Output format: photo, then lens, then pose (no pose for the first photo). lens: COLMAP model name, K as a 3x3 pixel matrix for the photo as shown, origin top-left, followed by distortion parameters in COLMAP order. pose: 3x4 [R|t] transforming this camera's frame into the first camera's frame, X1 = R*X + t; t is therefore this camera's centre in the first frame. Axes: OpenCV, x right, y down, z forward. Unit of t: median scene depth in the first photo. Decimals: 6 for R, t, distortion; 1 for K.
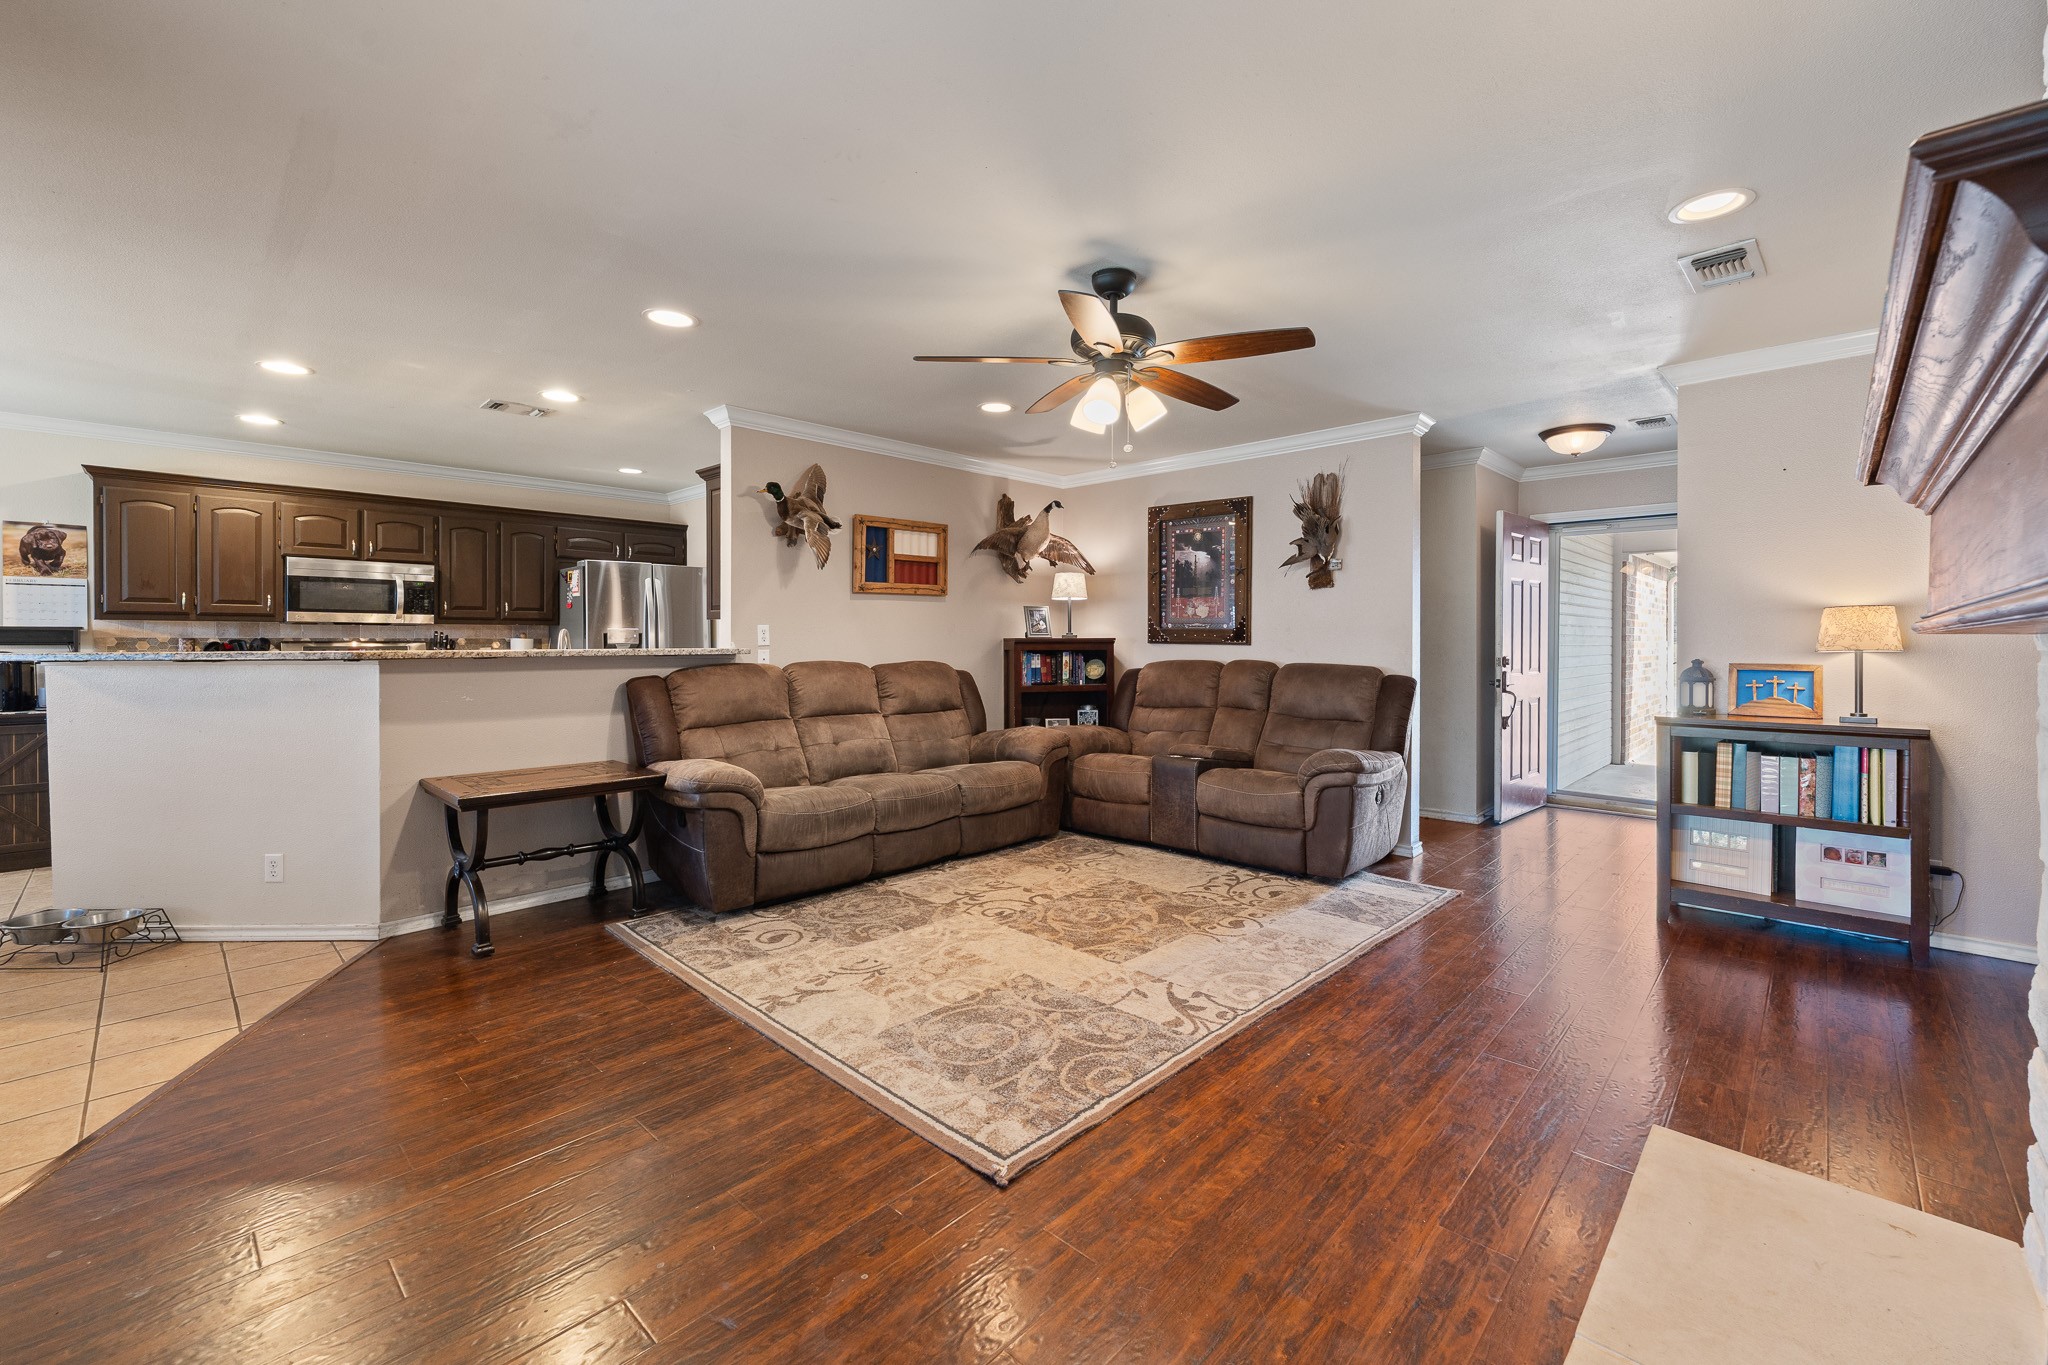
lens RADIAL K [[842.6, 0, 1038.5], [0, 842.6, 647.4], [0, 0, 1]] dist [-0.004693, 0.000983]
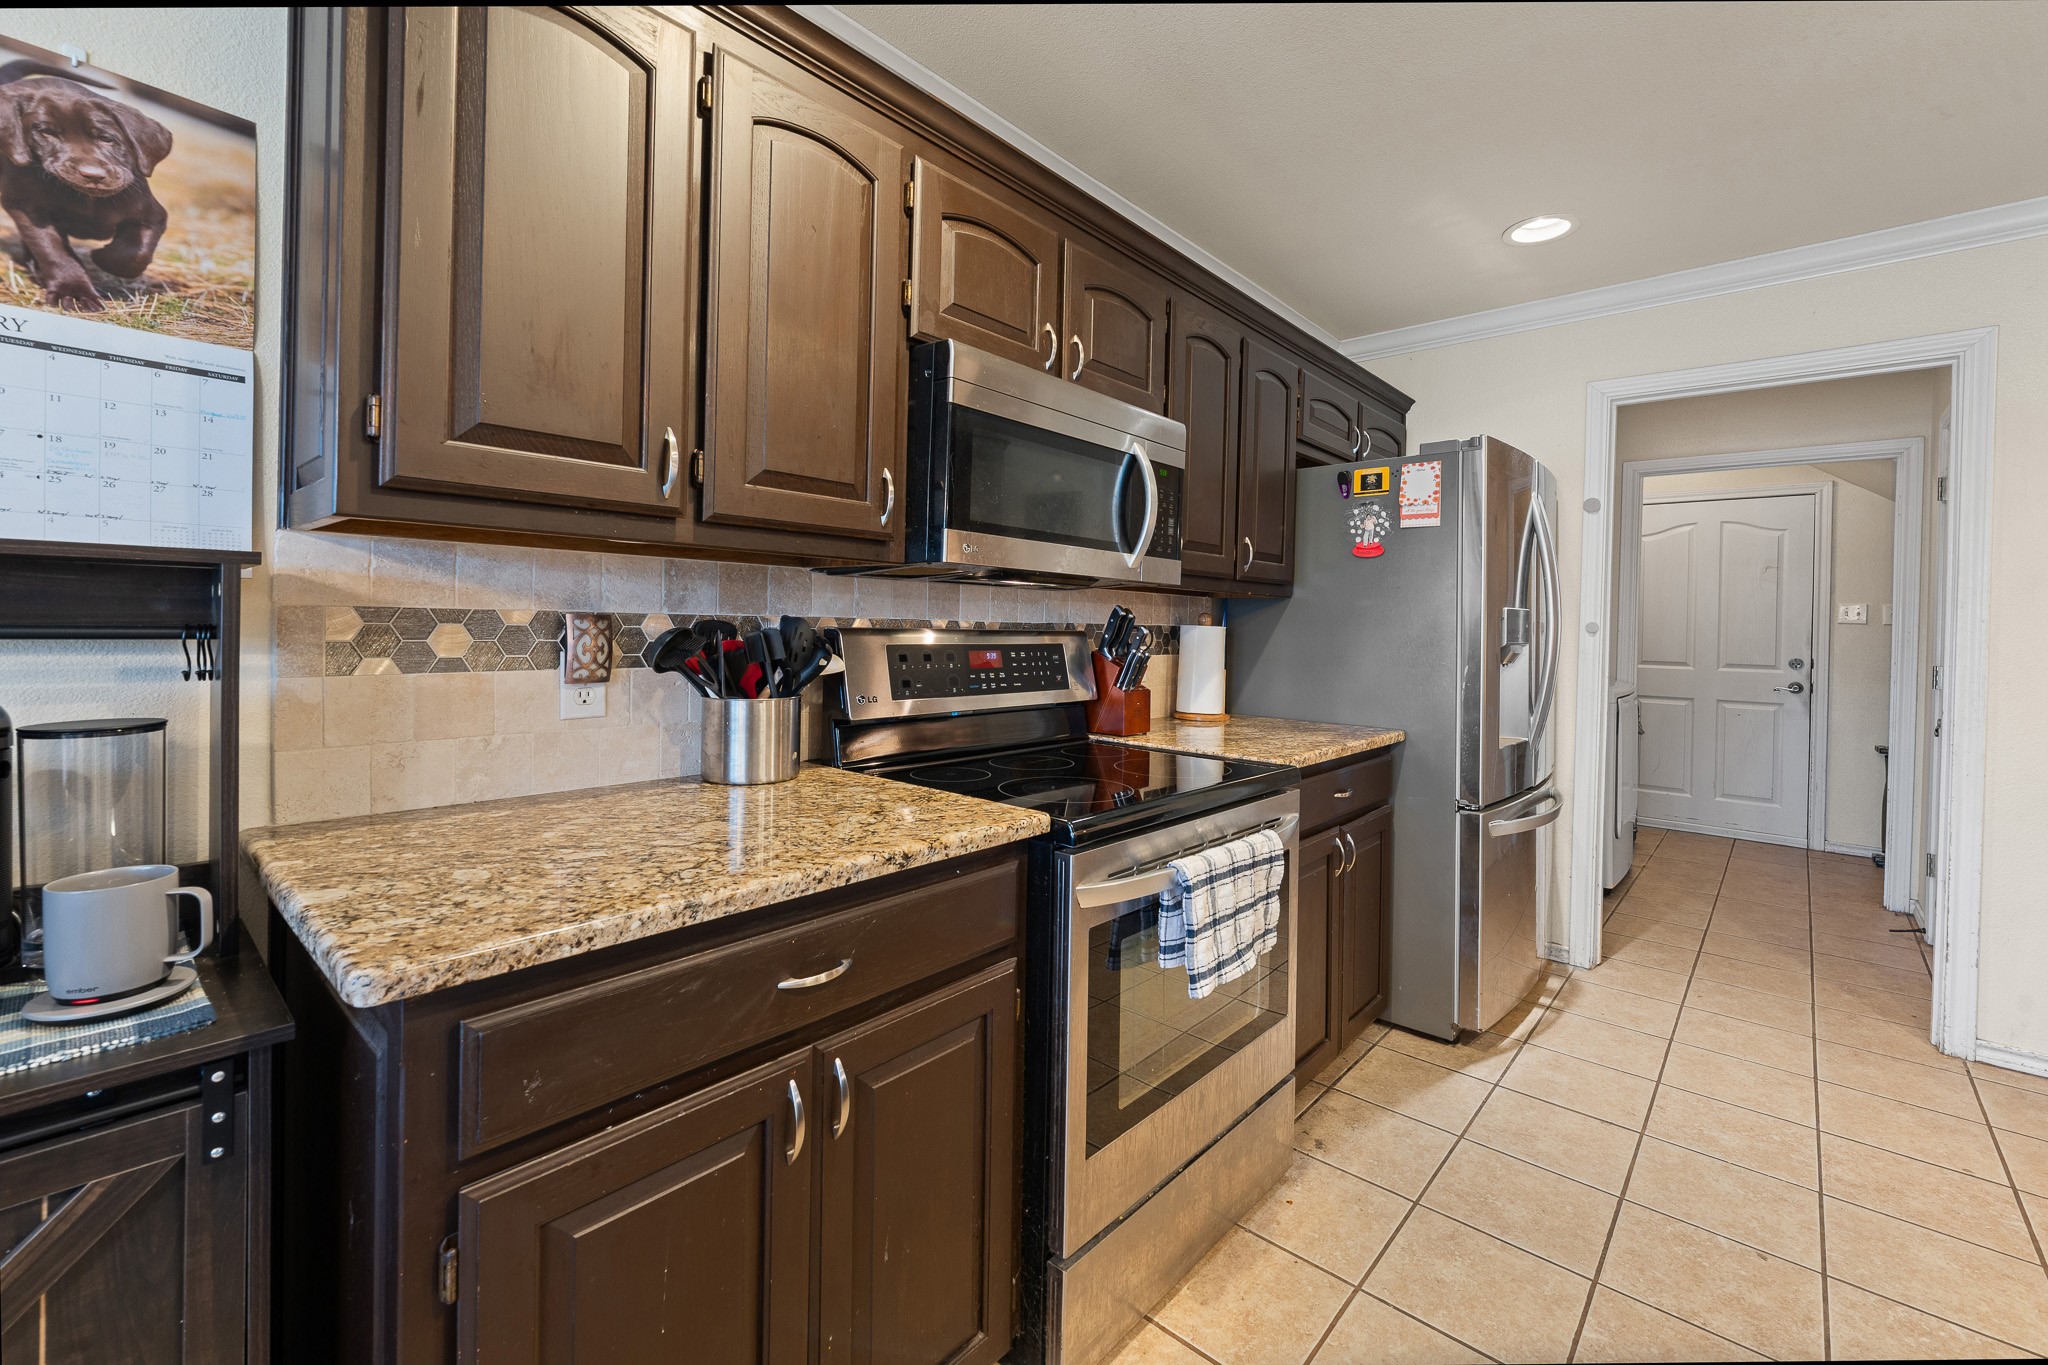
lens RADIAL K [[842.6, 0, 1072.8], [0, 842.6, 634.0], [0, 0, 1]] dist [-0.004693, 0.000983]
pose [[0.998567, 0.019409, 0.049869, -0.920748], [-0.019271, 0.999809, -0.003231, -0.007461], [-0.049922, 0.002265, 0.998751, 0.760025]]
